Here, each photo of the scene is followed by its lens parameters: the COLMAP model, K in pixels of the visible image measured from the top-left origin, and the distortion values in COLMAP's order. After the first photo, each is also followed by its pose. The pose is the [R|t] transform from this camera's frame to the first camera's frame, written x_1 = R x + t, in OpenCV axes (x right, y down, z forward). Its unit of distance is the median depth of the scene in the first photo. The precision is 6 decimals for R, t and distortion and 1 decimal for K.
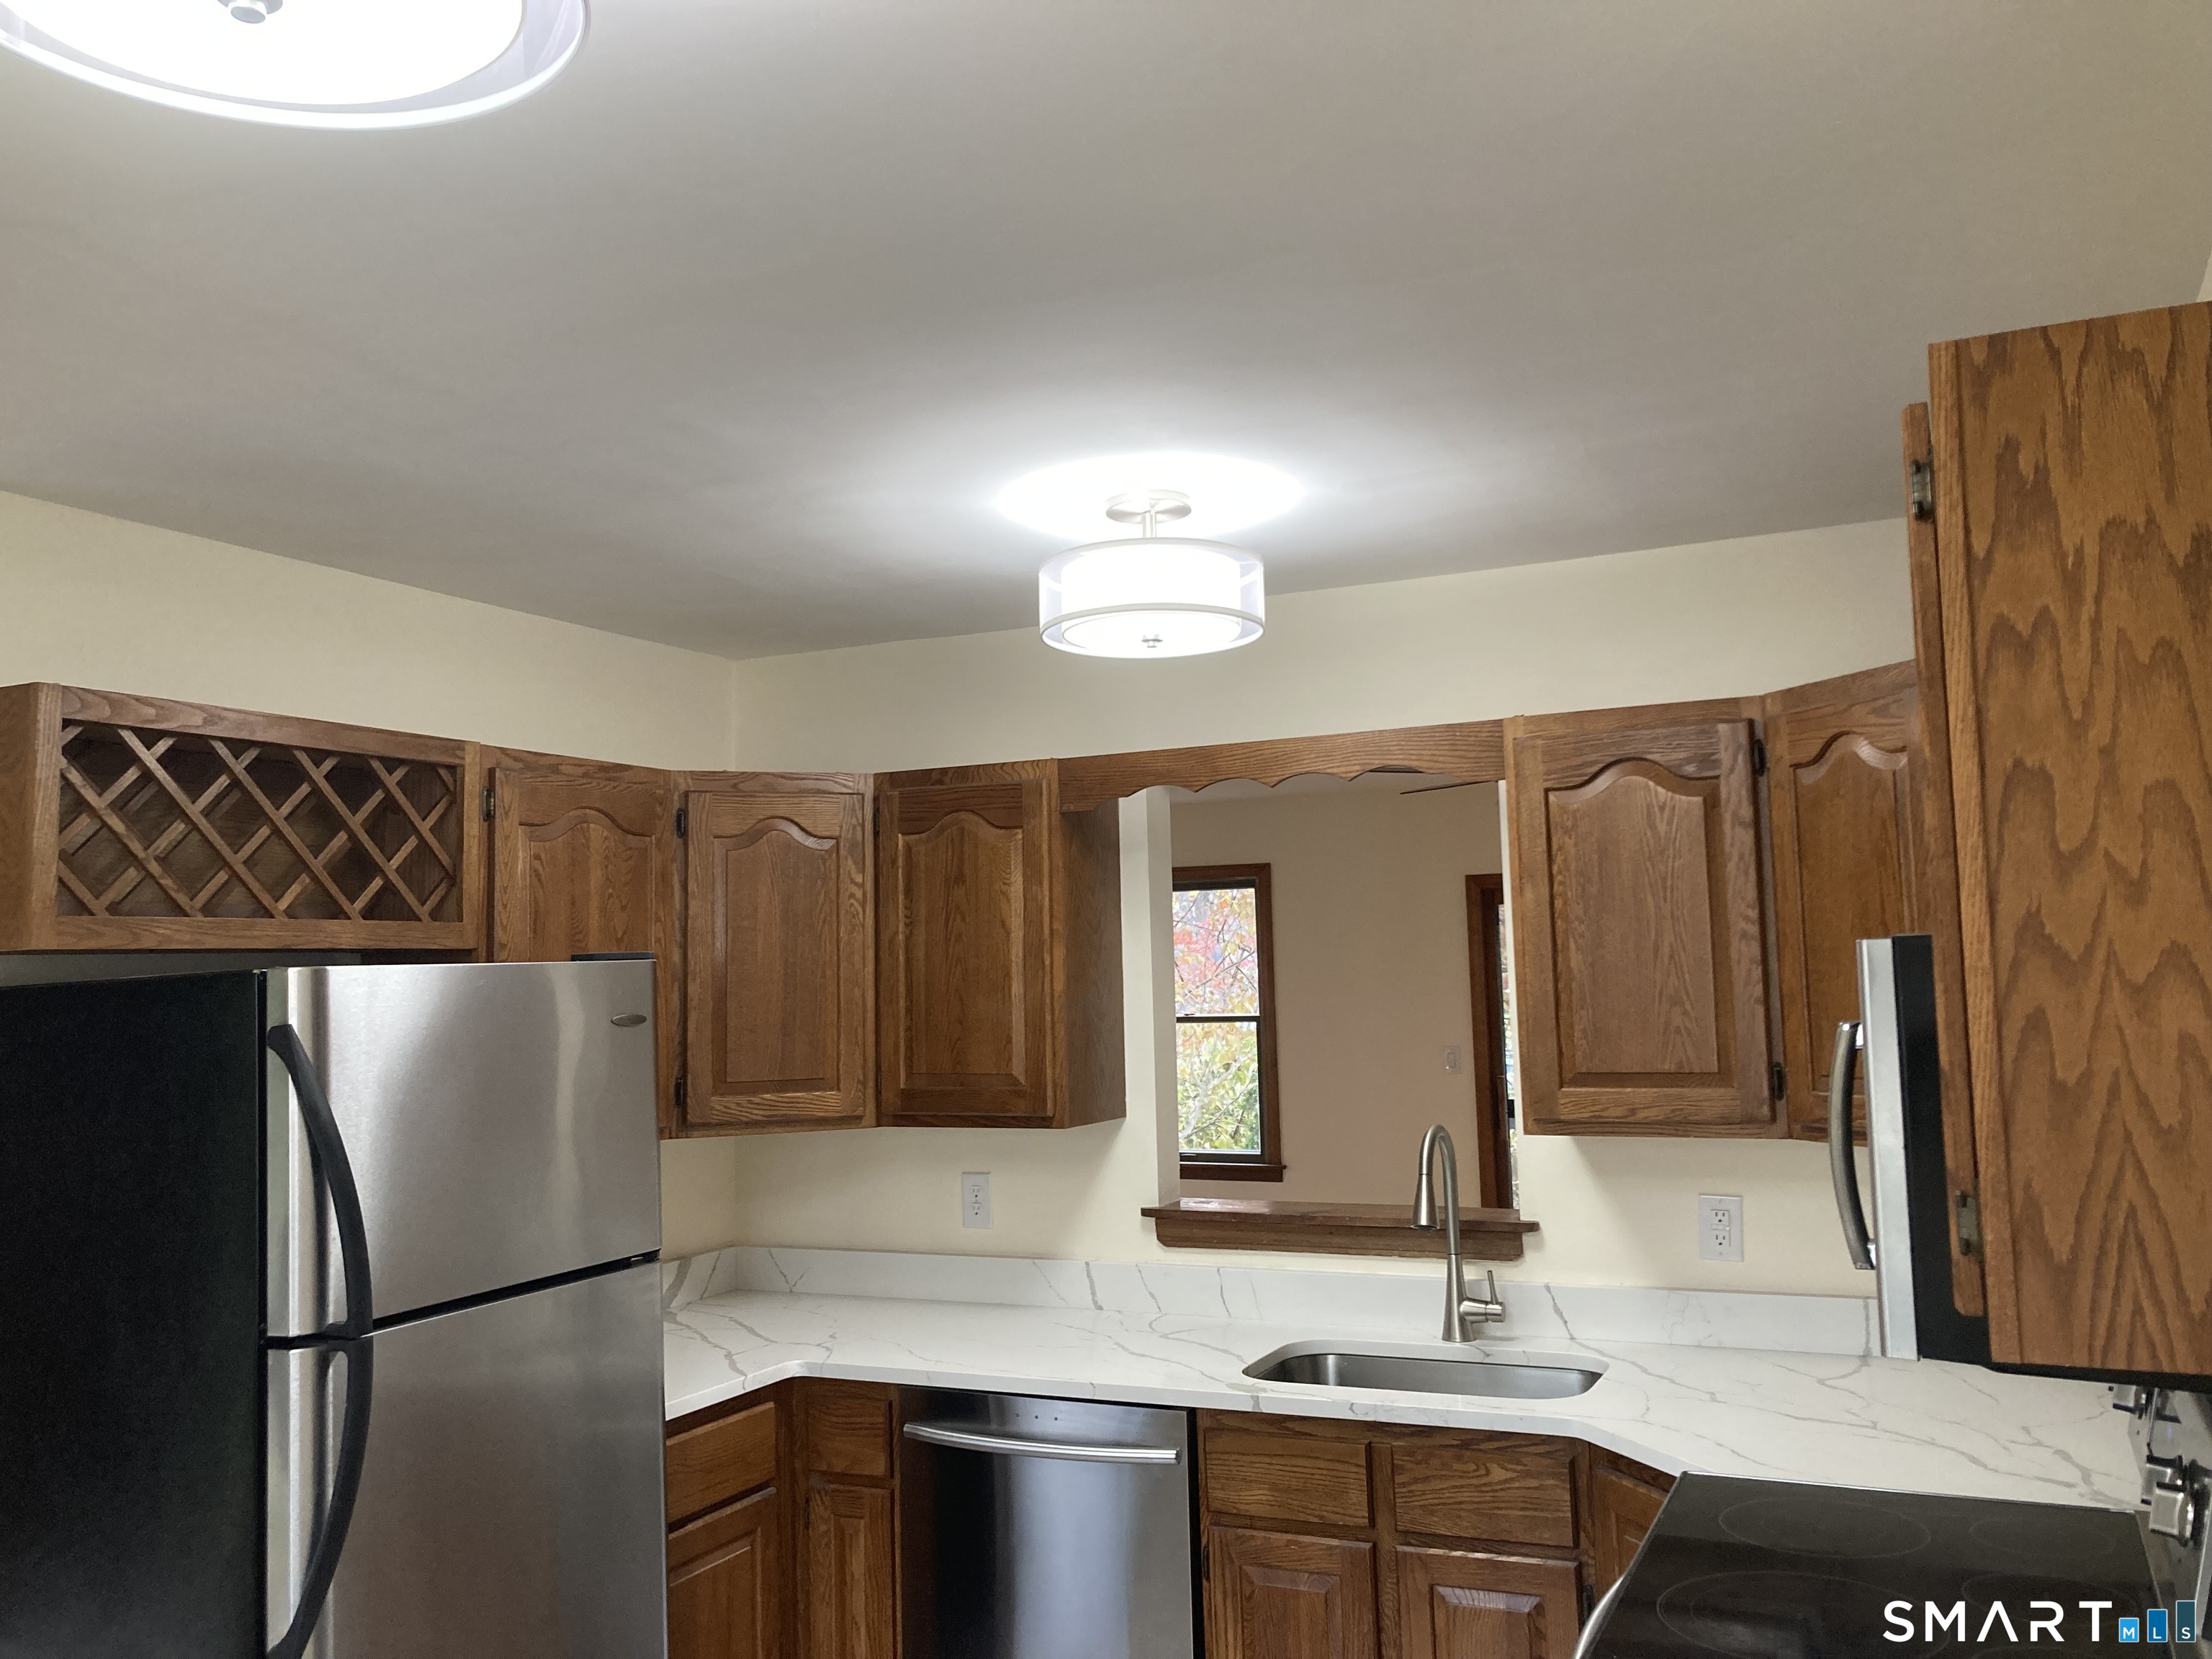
lens RADIAL K [[1819.8, 0, 1106.0], [0, 1819.8, 829.5], [0, 0, 1]] dist [-0.016441, -0.003310]
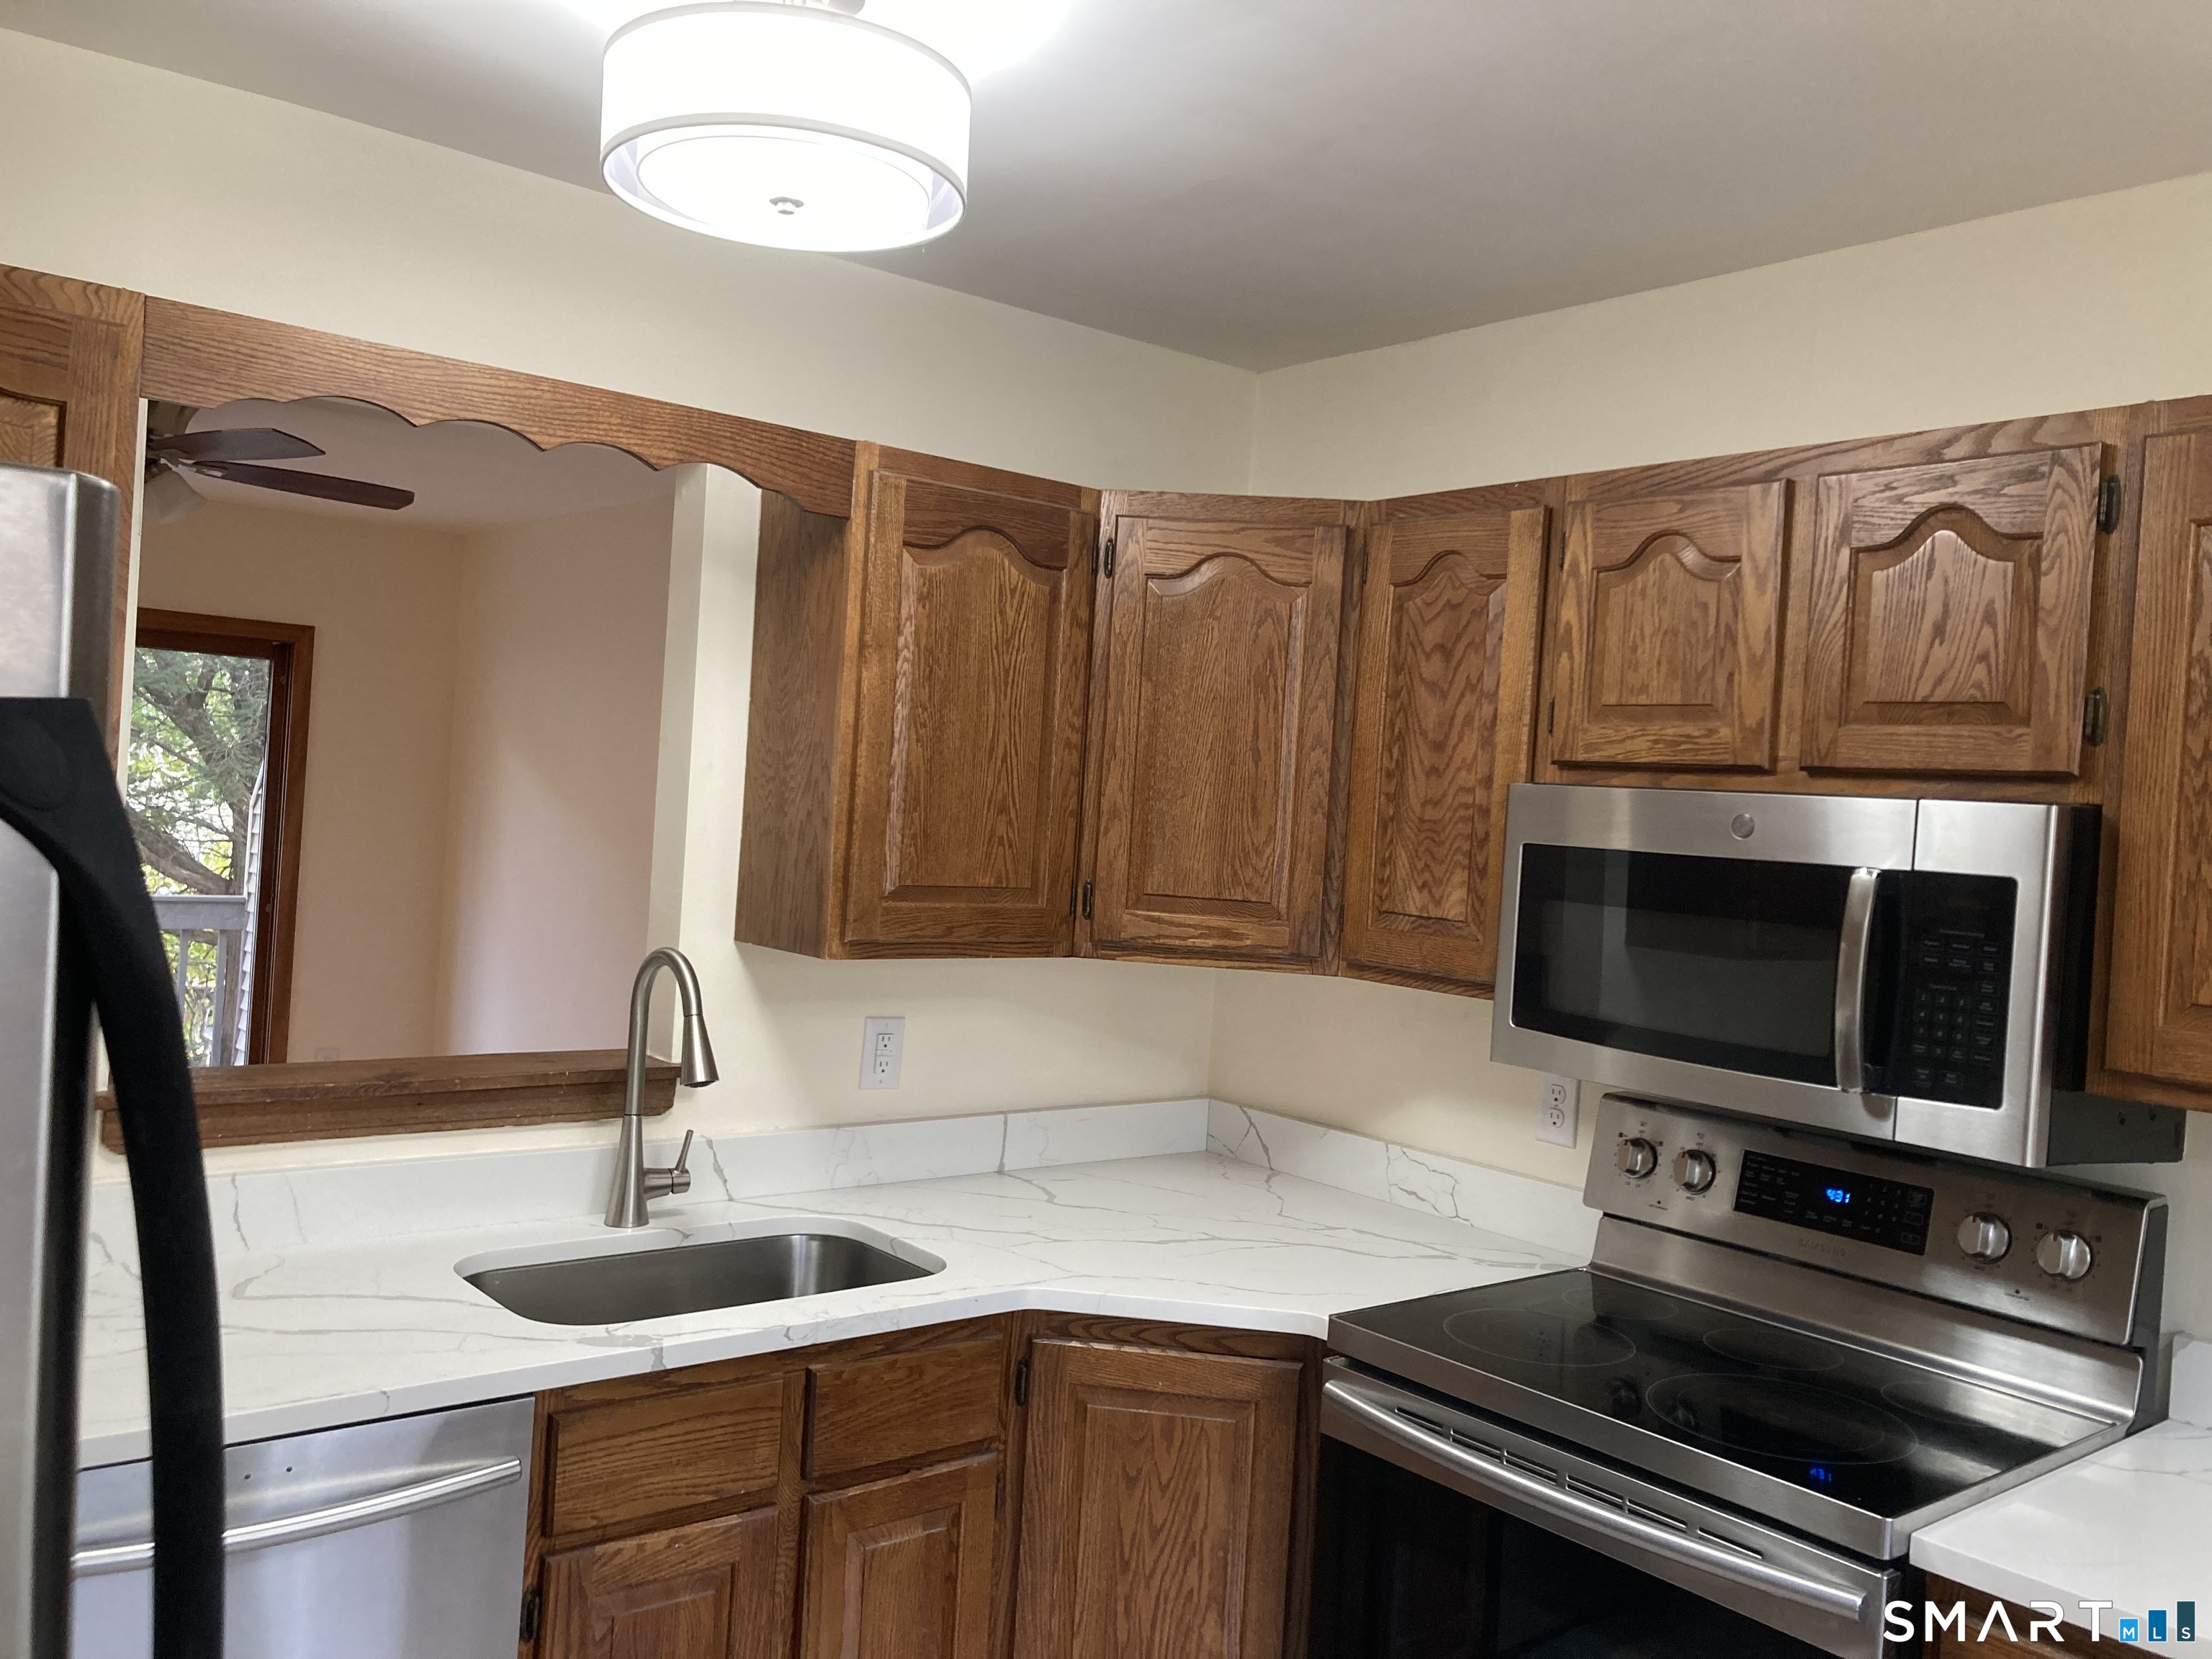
lens RADIAL K [[1803.3, 0, 1106.0], [0, 1803.3, 829.5], [0, 0, 1]] dist [0.134902, -0.317575]
pose [[0.411786, 0.037041, 0.910527, -0.478251], [-0.146951, 0.988796, 0.026233, 0.073501], [-0.899354, -0.144606, 0.412615, 0.582029]]
